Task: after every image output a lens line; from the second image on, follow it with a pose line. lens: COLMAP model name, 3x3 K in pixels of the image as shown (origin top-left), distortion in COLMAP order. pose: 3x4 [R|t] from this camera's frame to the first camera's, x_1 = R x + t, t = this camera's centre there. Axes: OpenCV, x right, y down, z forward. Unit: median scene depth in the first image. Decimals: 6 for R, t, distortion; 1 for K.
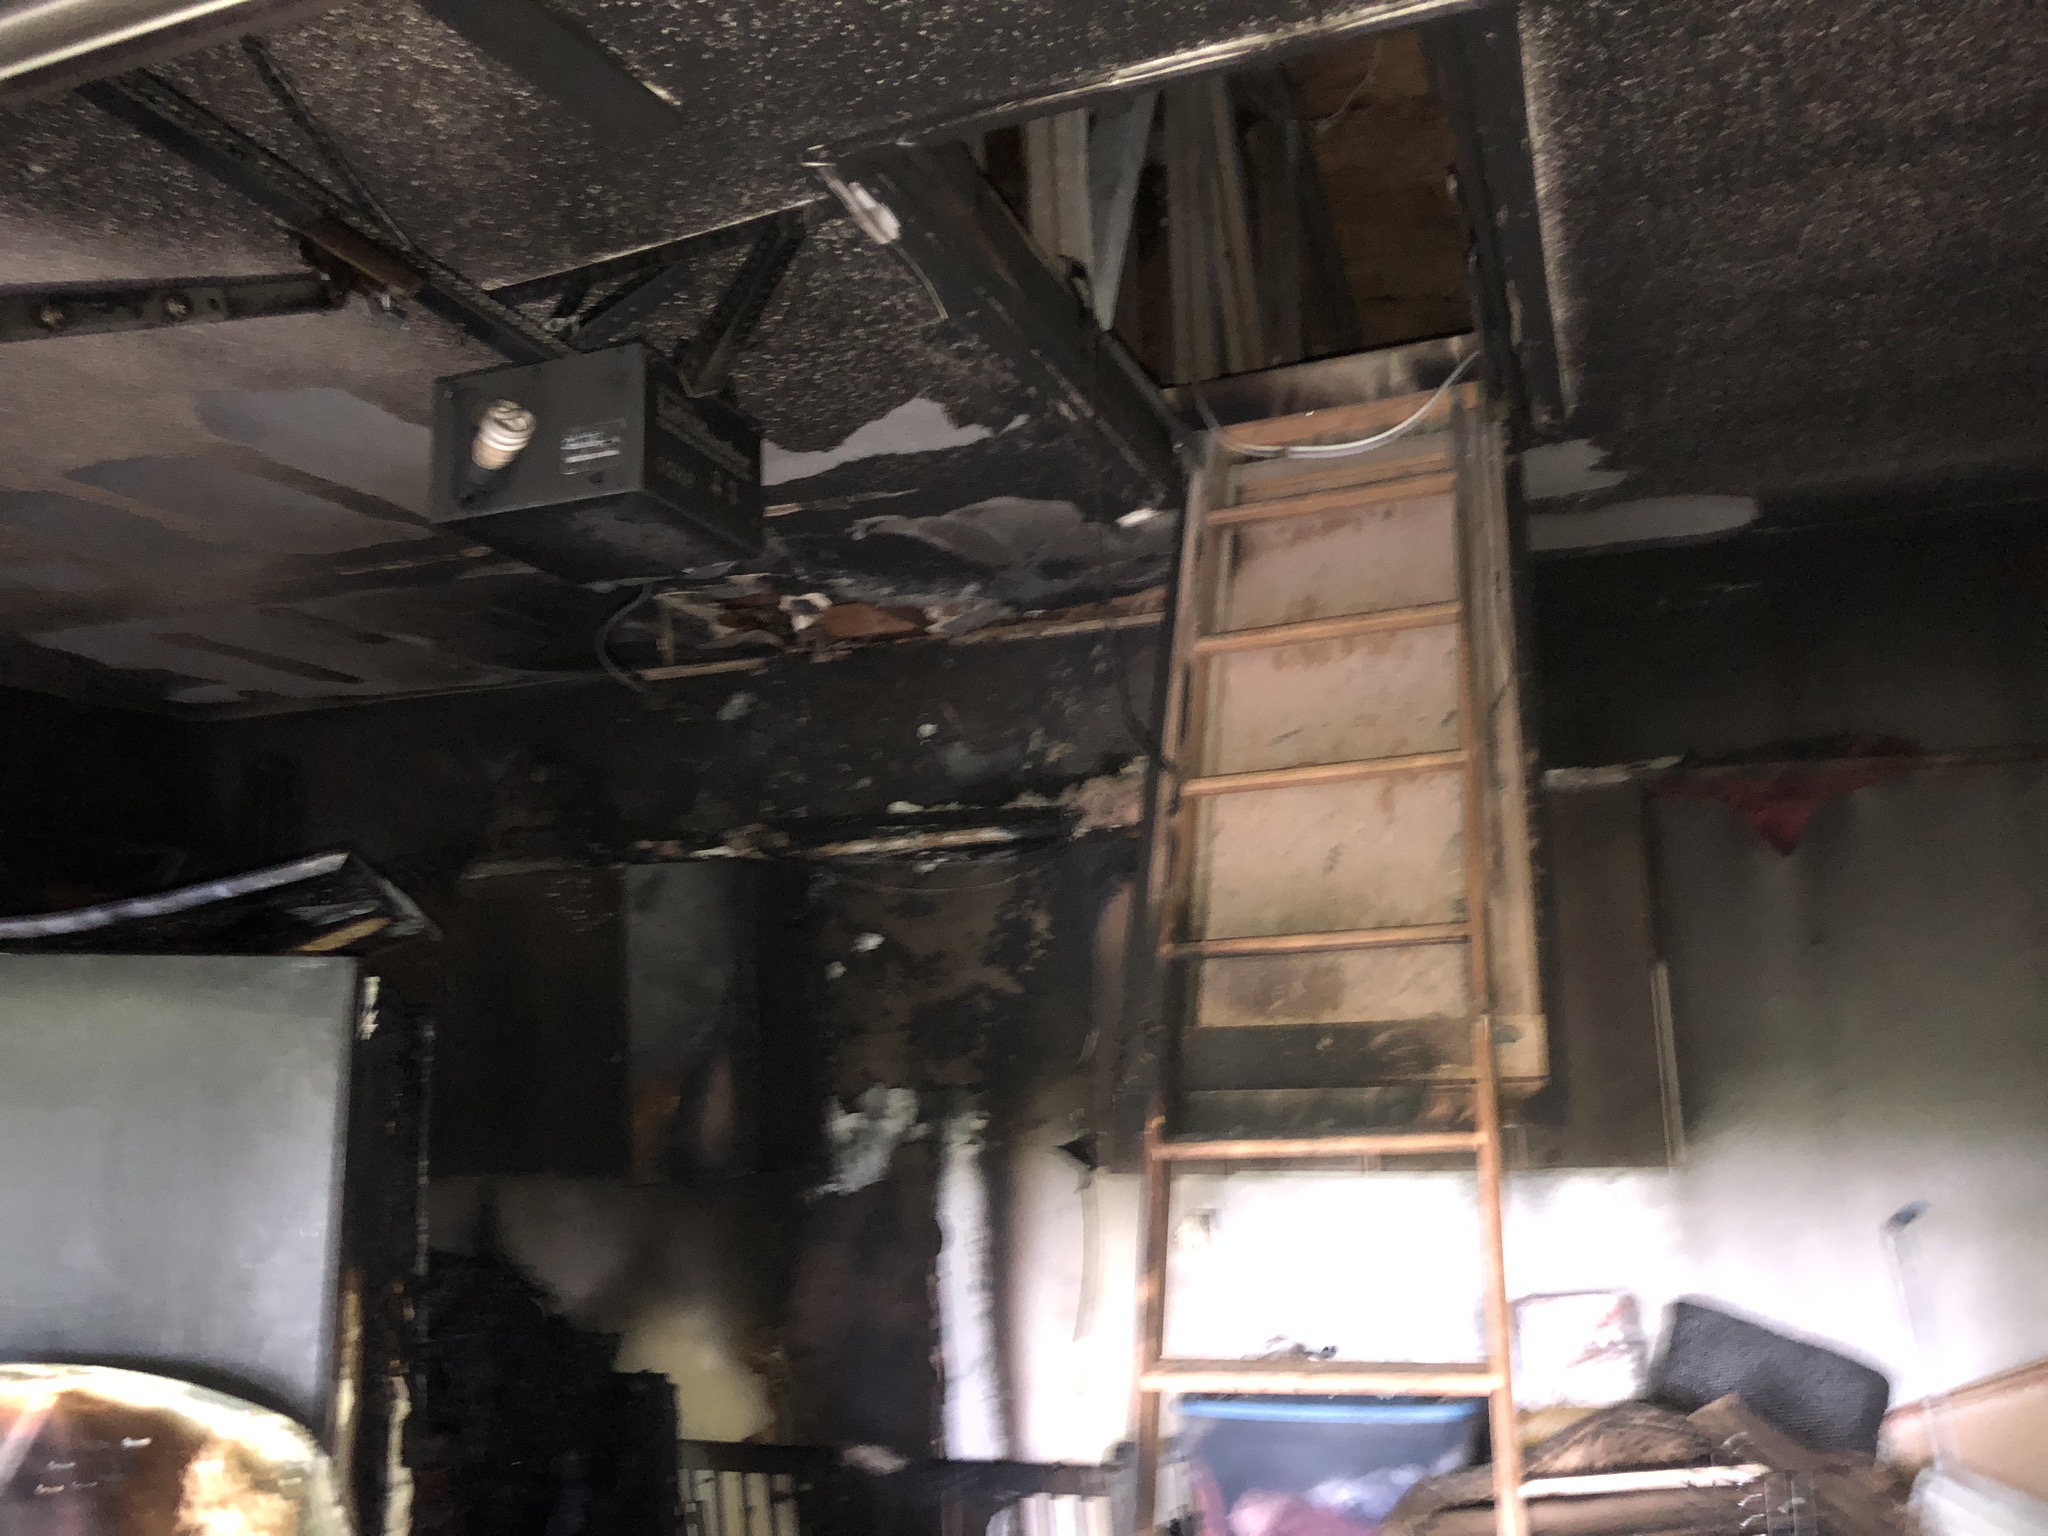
lens RADIAL K [[1660.1, 0, 1023.5], [0, 1660.1, 831.3], [0, 0, 1]] dist [0.041044, -0.038518]
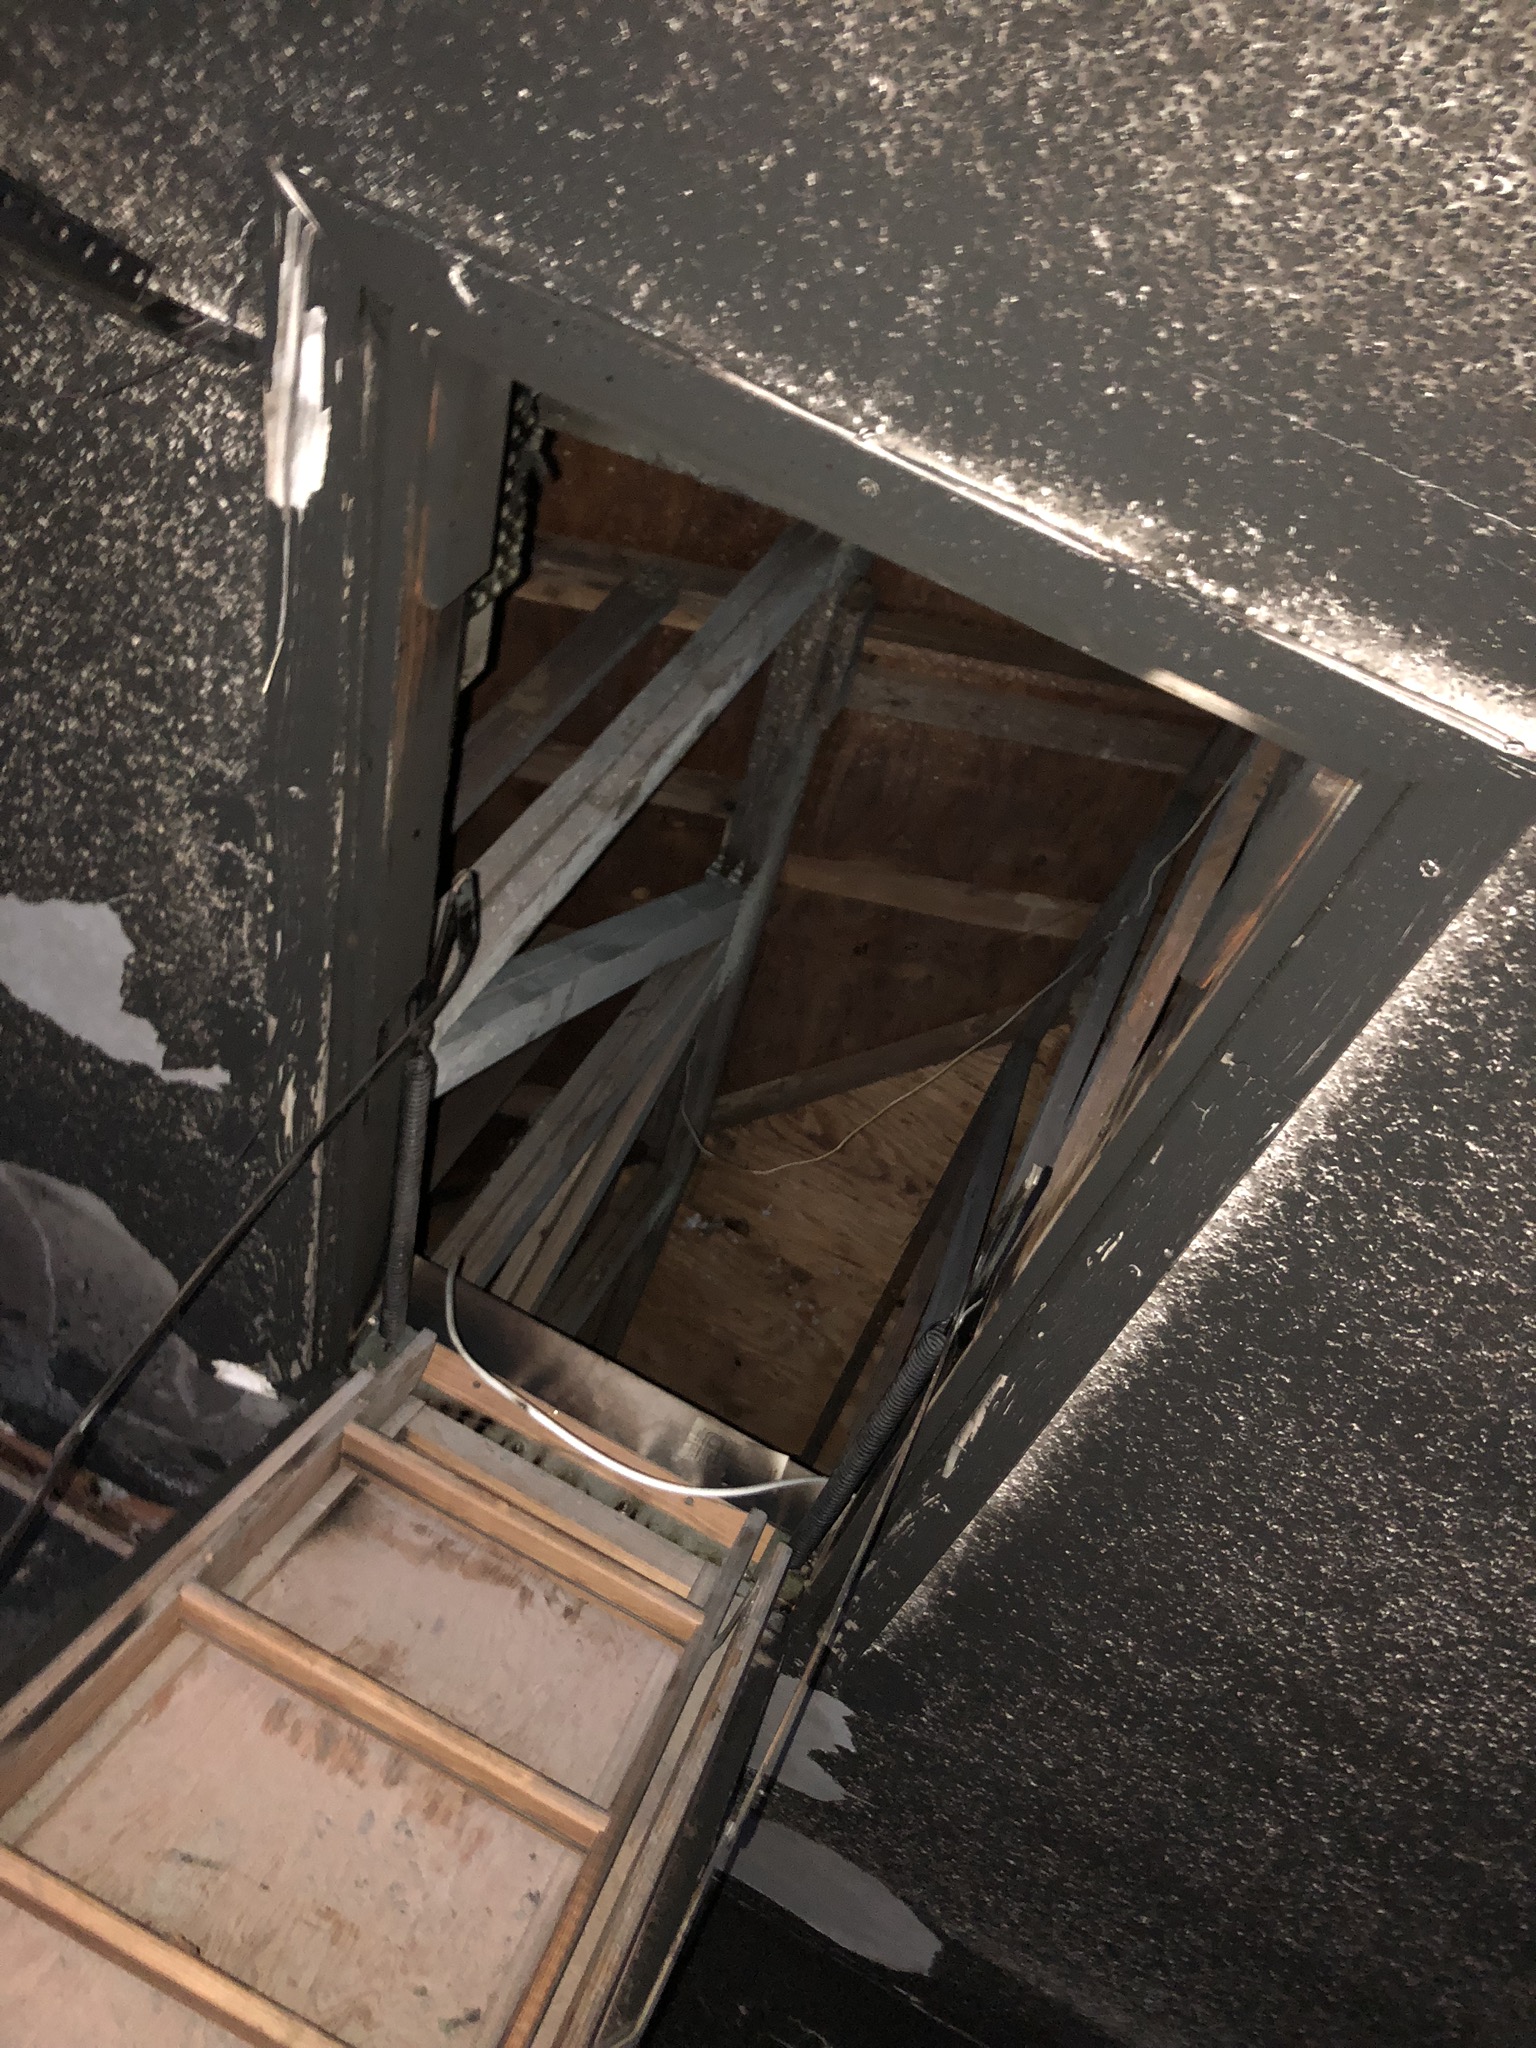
lens RADIAL K [[1660.1, 0, 754.3], [0, 1660.1, 1033.8], [0, 0, 1]] dist [0.041044, -0.038518]
pose [[0.734305, 0.667761, 0.122028, 0.055336], [-0.500321, 0.653893, -0.567542, -0.017088], [-0.458775, 0.355696, 0.814251, 0.423001]]
